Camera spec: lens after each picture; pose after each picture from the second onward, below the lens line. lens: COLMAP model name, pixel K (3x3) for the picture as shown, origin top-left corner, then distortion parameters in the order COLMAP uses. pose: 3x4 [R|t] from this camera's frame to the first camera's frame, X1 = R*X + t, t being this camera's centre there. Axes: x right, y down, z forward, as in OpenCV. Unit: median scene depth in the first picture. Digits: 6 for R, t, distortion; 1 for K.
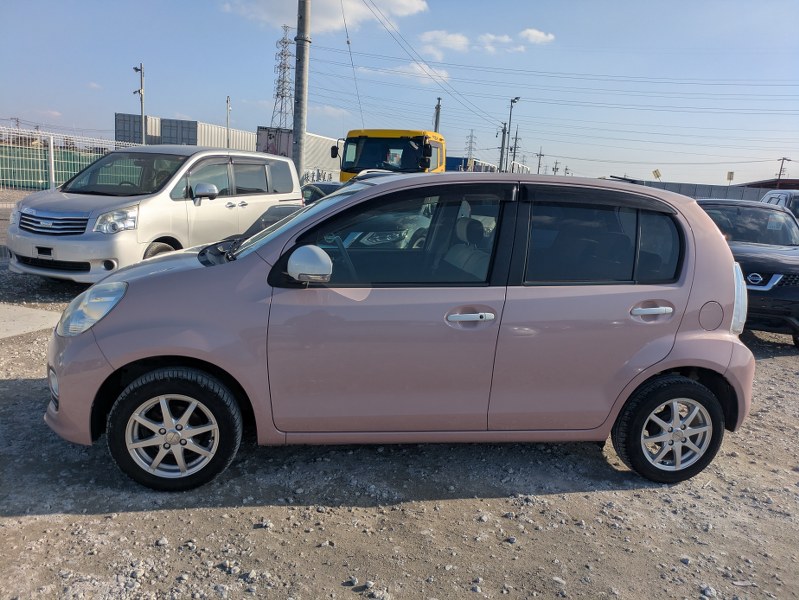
lens RADIAL K [[597.8, 0, 395.8], [0, 597.8, 302.2], [0, 0, 1]] dist [0.038923, -0.021985]
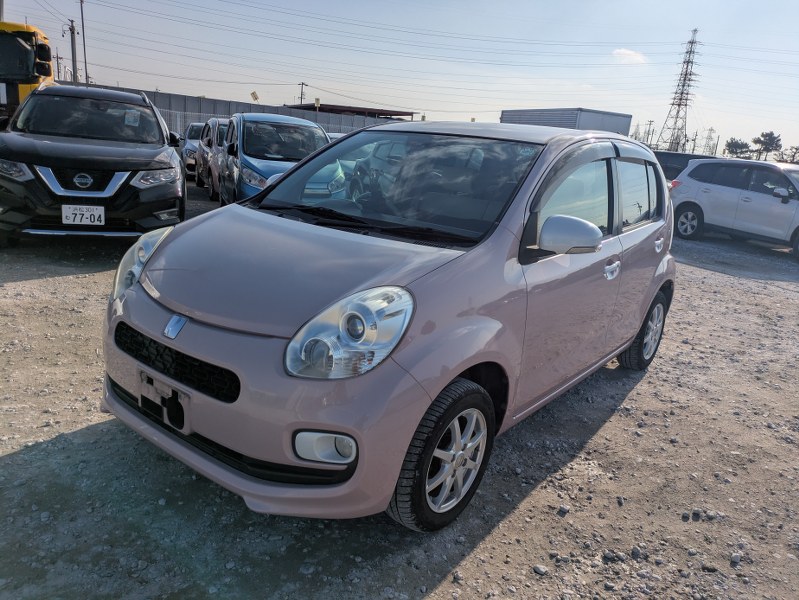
lens RADIAL K [[597.8, 0, 419.7], [0, 597.8, 293.5], [0, 0, 1]] dist [0.038923, -0.021985]
pose [[0.720215, -0.167519, 0.673222, -0.929266], [0.086470, 0.984518, 0.152473, -0.131345], [-0.688341, -0.051600, 0.723550, 0.456661]]
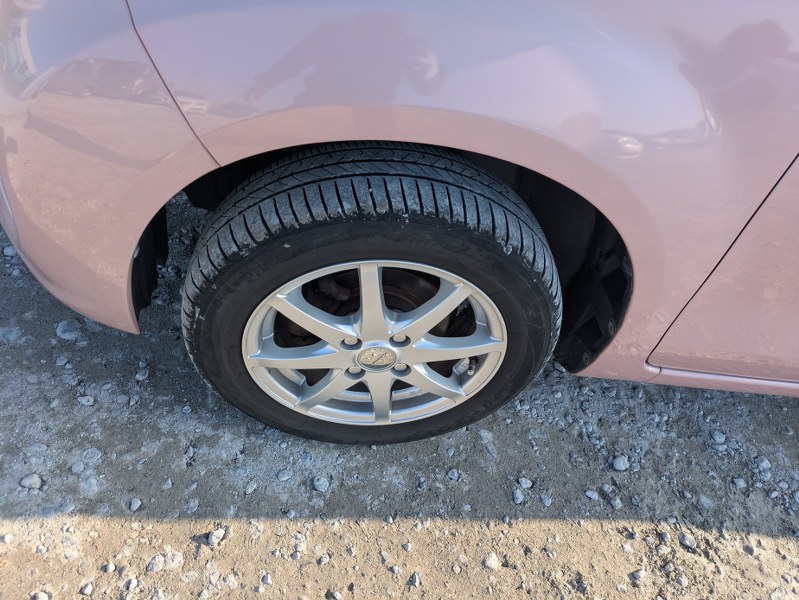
lens RADIAL K [[597.8, 0, 405.6], [0, 597.8, 304.7], [0, 0, 1]] dist [0.038923, -0.021985]
pose [[0.982667, 0.177766, 0.052573, -0.378254], [-0.176751, 0.812969, 0.554834, 0.009999], [0.055891, -0.554510, 0.830298, 0.740156]]
